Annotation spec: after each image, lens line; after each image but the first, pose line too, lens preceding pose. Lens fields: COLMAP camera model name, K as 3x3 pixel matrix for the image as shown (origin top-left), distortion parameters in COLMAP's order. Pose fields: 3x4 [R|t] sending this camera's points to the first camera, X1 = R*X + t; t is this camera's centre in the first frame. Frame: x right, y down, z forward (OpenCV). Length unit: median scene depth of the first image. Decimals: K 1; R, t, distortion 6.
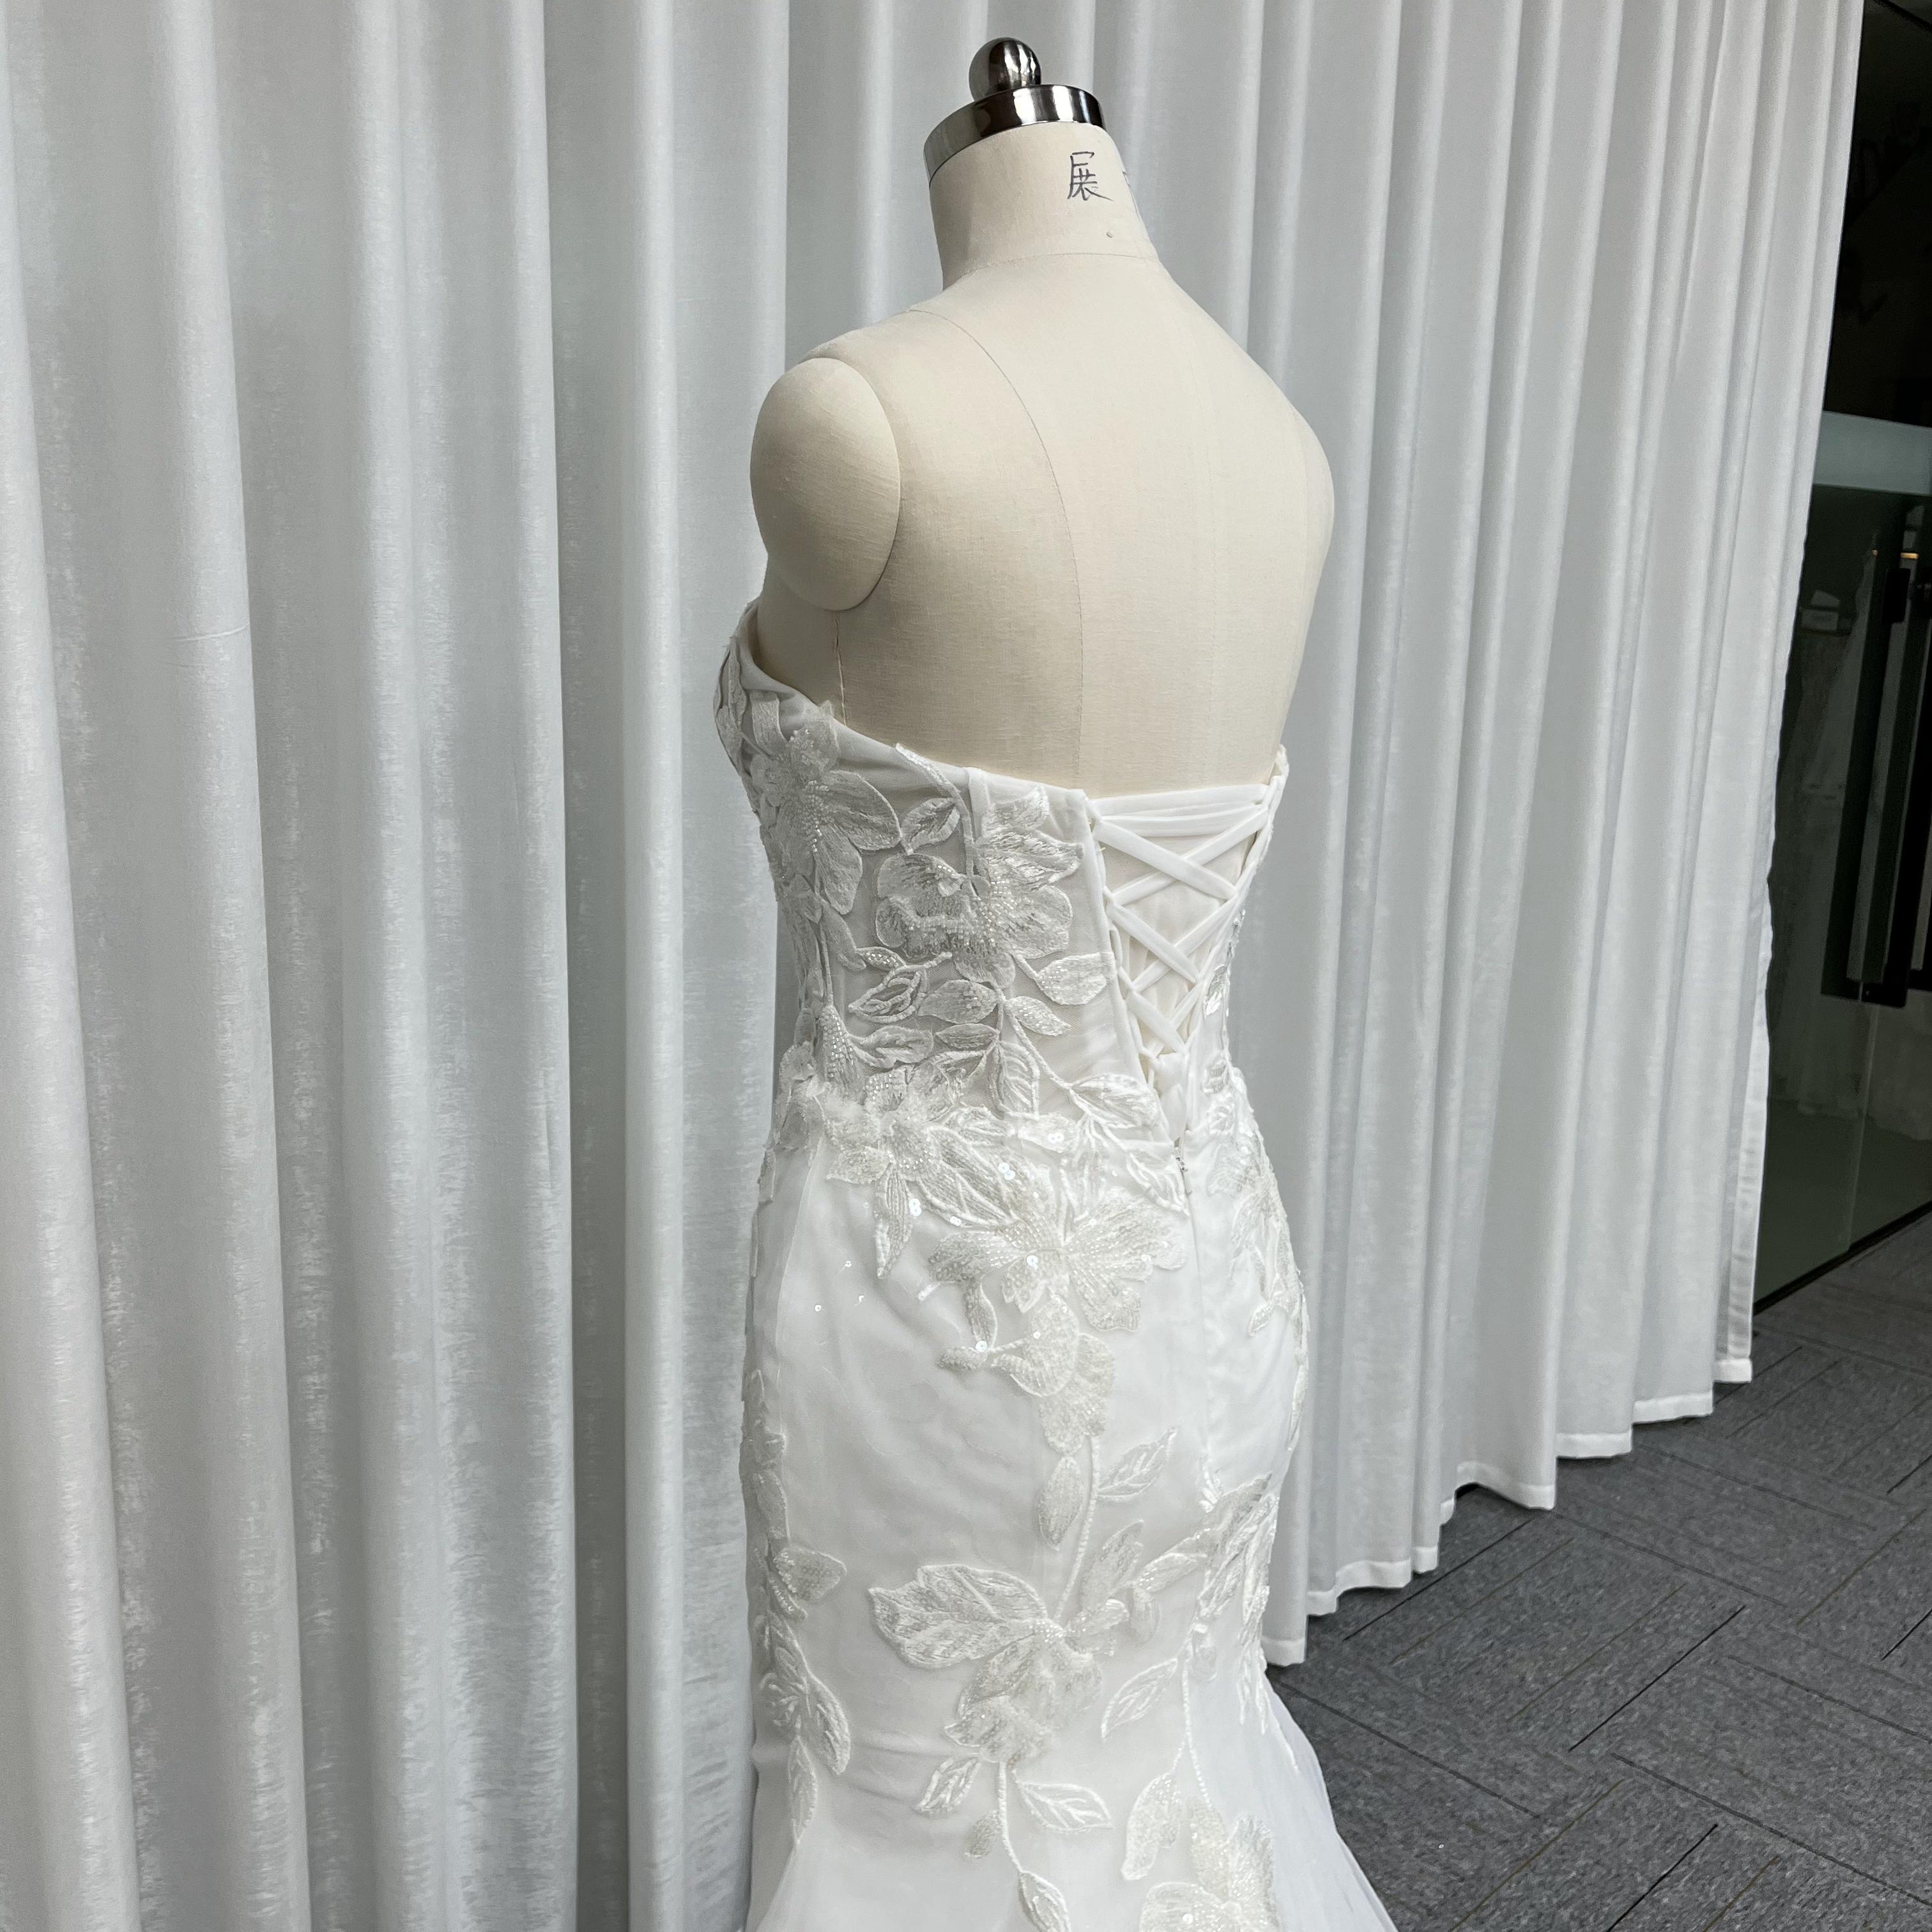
lens RADIAL K [[1974.4, 0, 938.8], [0, 1974.4, 965.2], [0, 0, 1]] dist [0.029976, 0.000000]
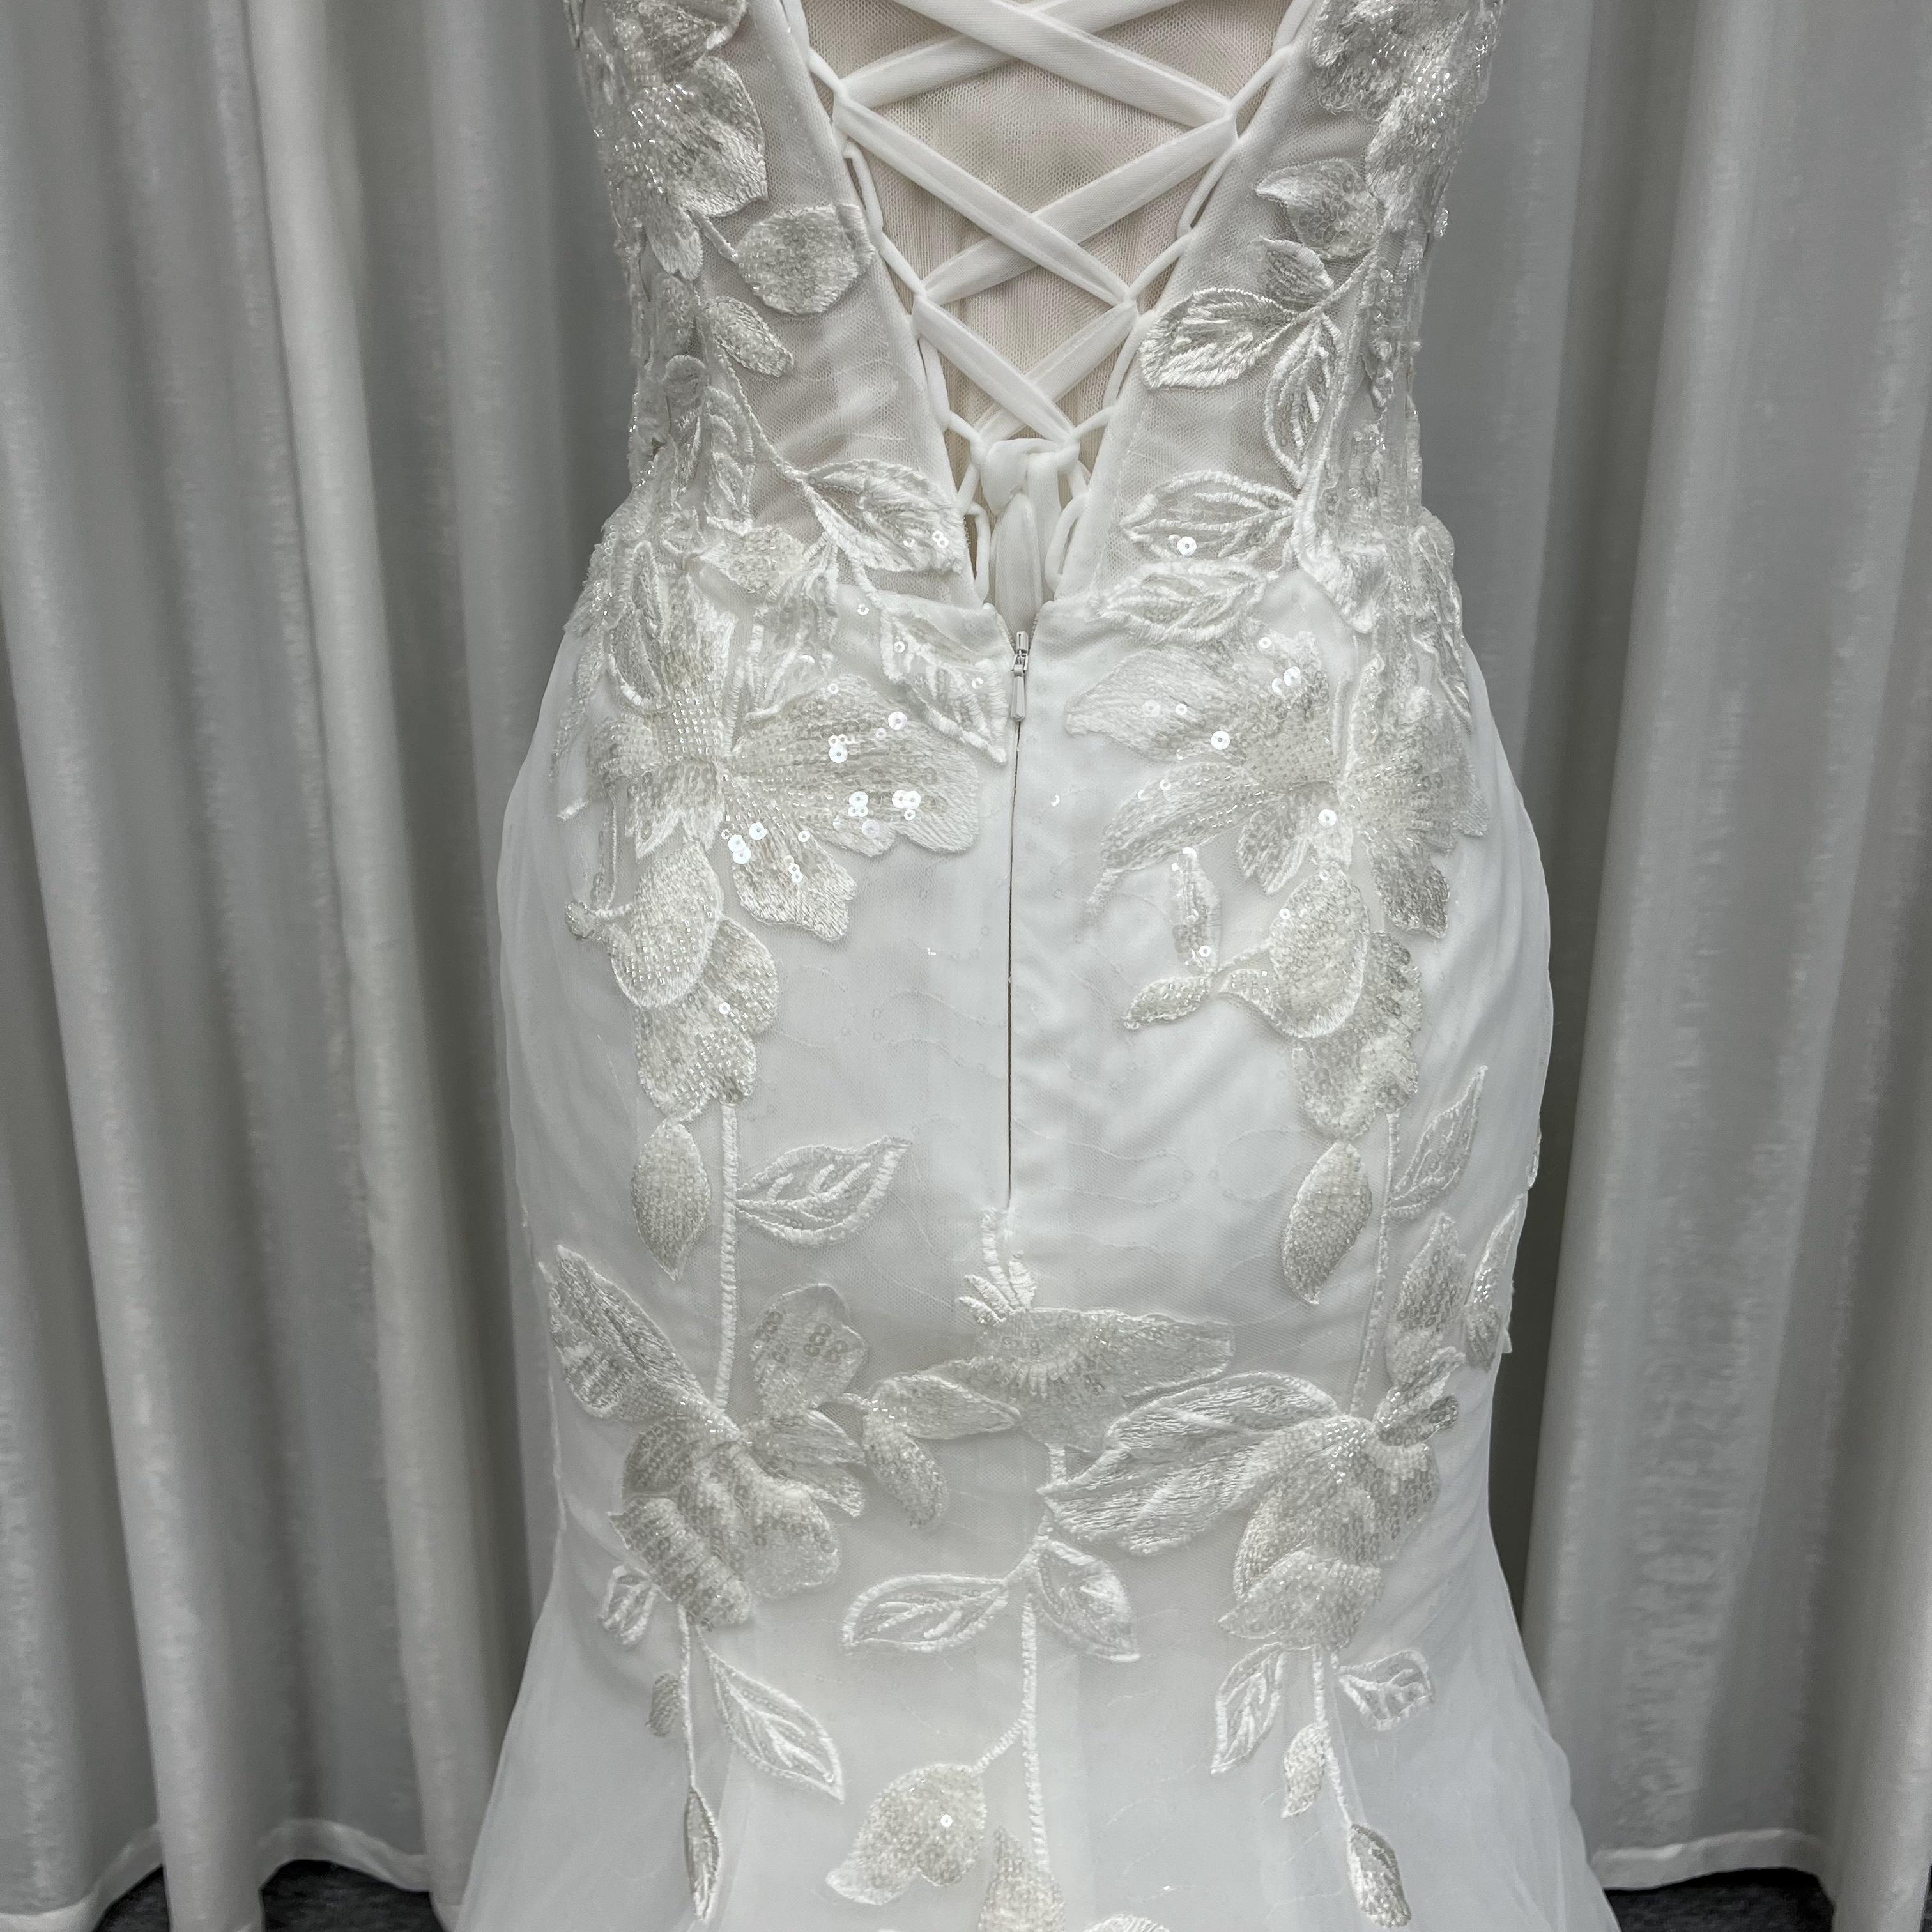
lens RADIAL K [[1974.4, 0, 973.9], [0, 1974.4, 970.3], [0, 0, 1]] dist [0.029976, 0.000000]
pose [[0.695870, 0.184829, -0.693976, 0.499149], [-0.128405, 0.982765, 0.132988, 0.115462], [0.706595, -0.003432, 0.707610, 0.641471]]
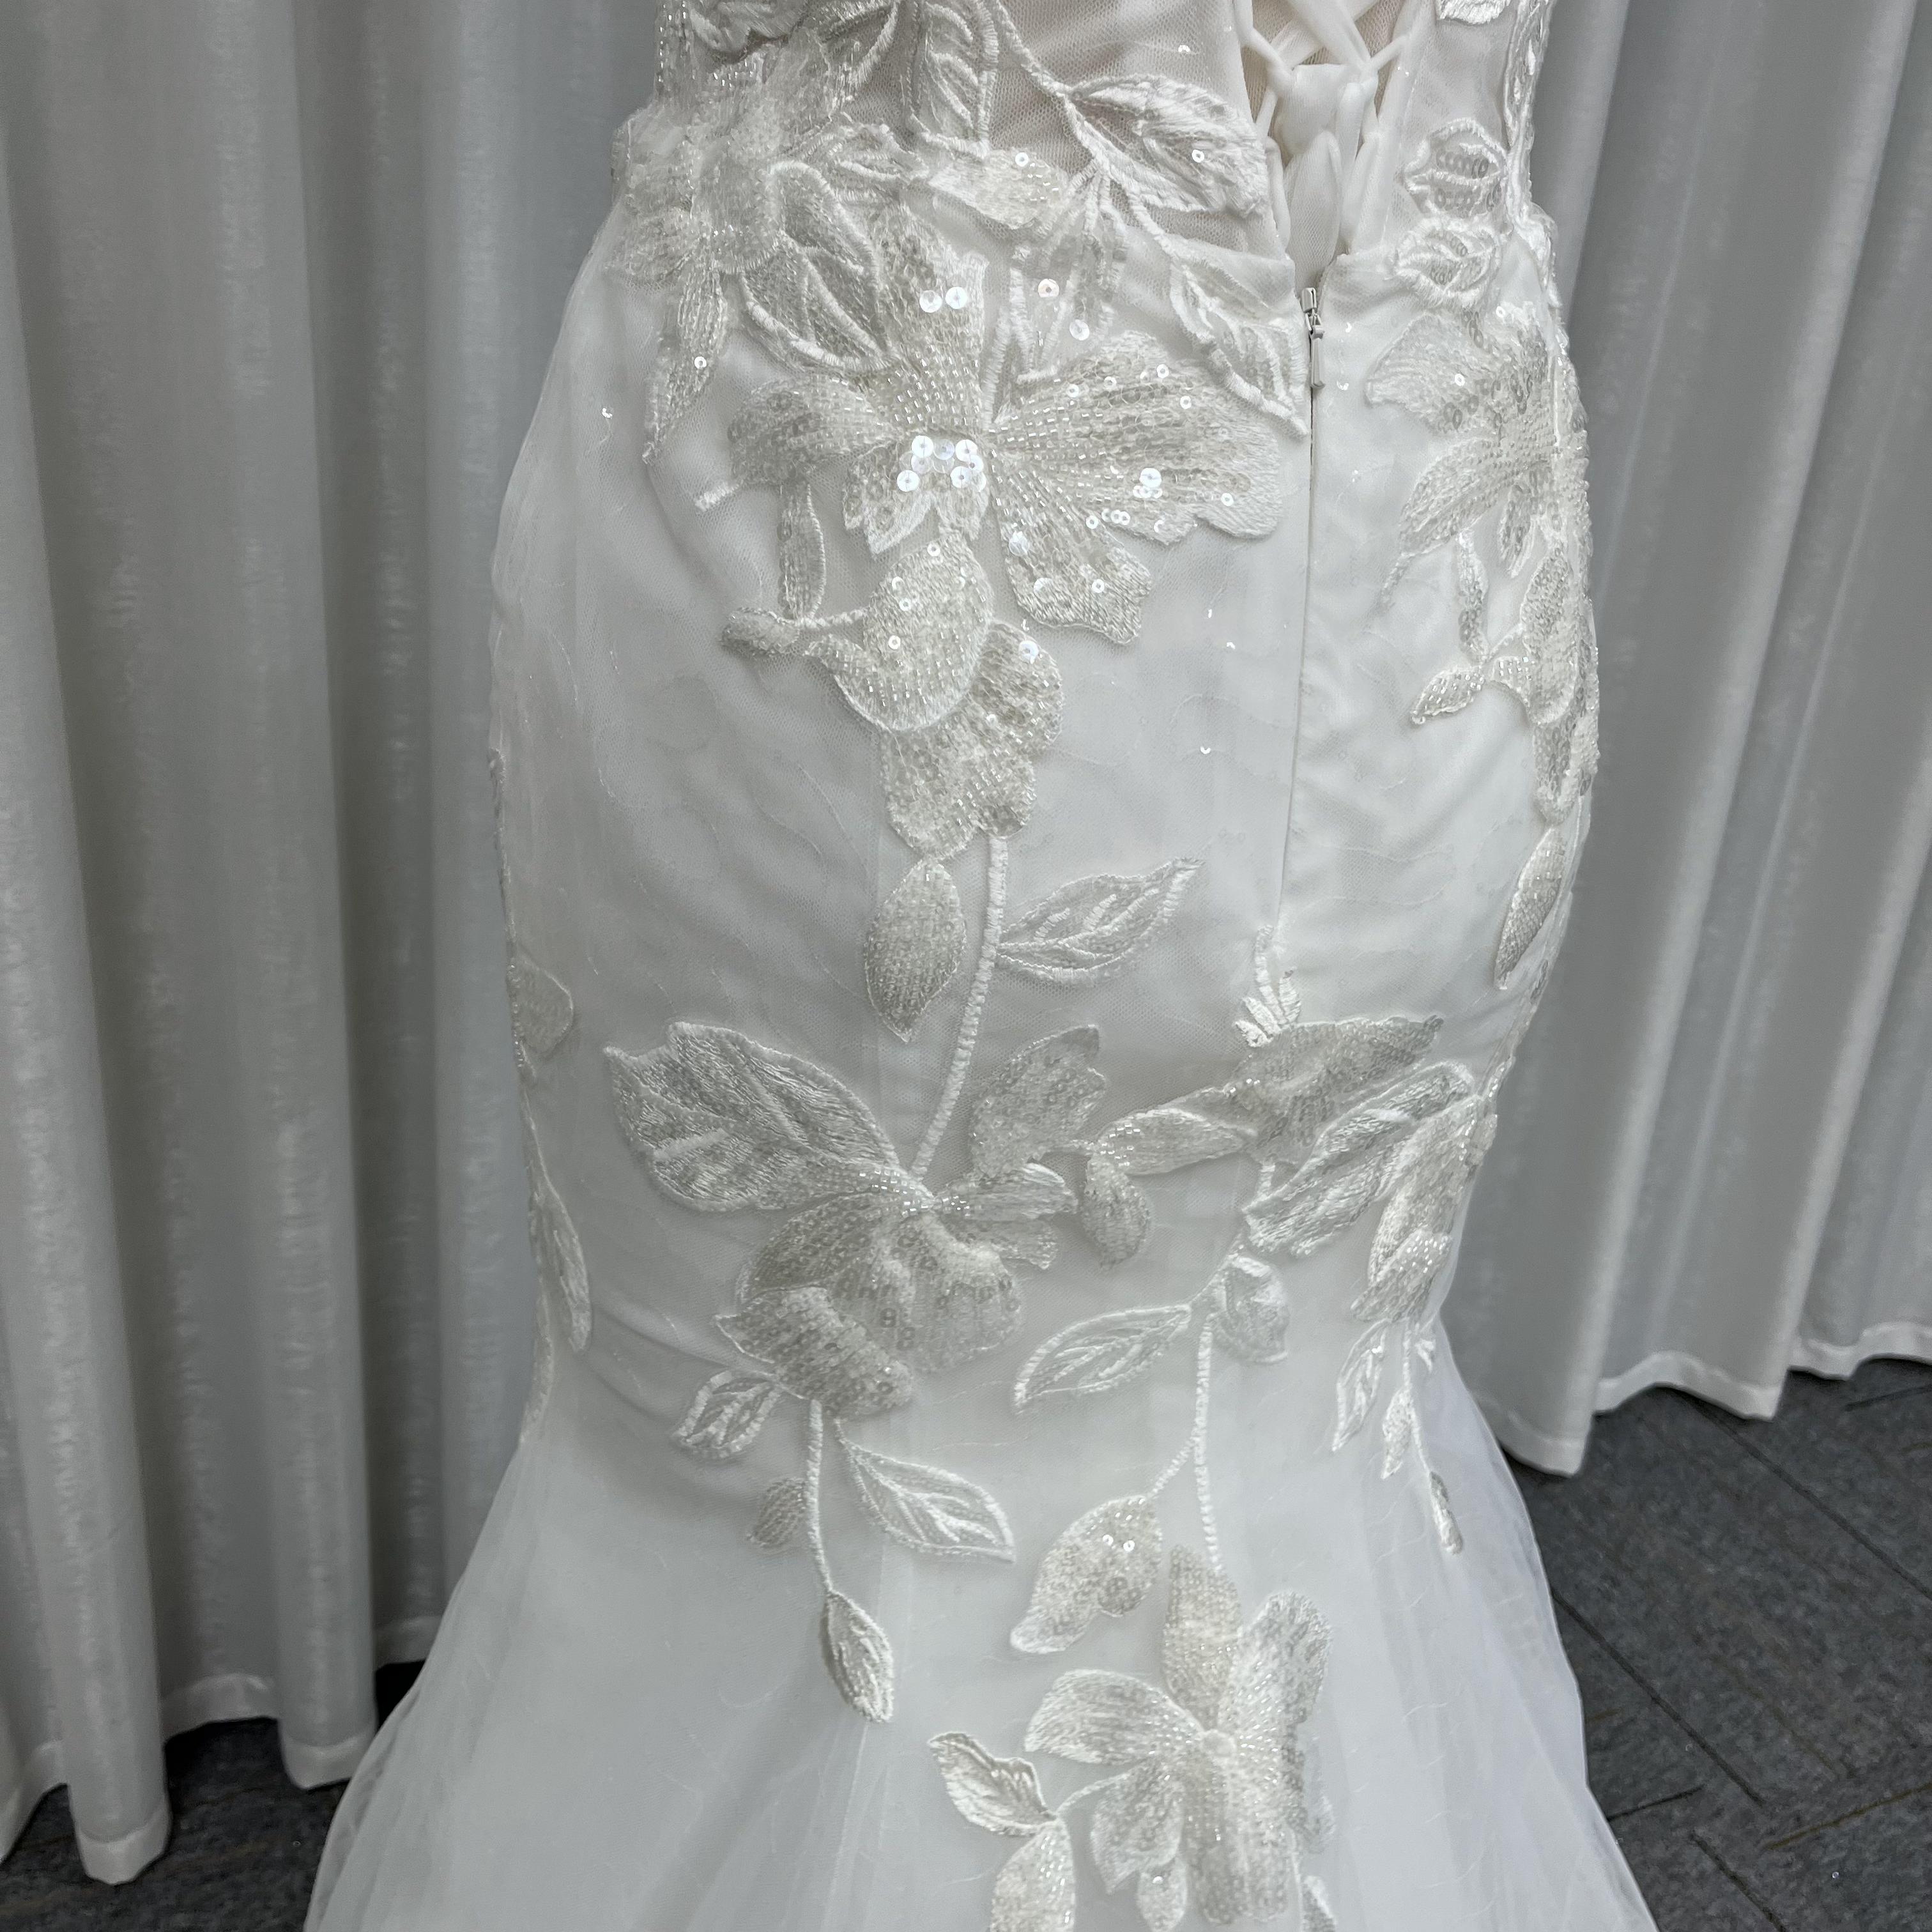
lens RADIAL K [[1974.4, 0, 946.8], [0, 1974.4, 956.2], [0, 0, 1]] dist [0.029976, 0.000000]
pose [[0.934144, 0.184597, -0.305449, 0.218362], [-0.127327, 0.971904, 0.197966, 0.168604], [0.333411, -0.146037, 0.931402, 0.522940]]
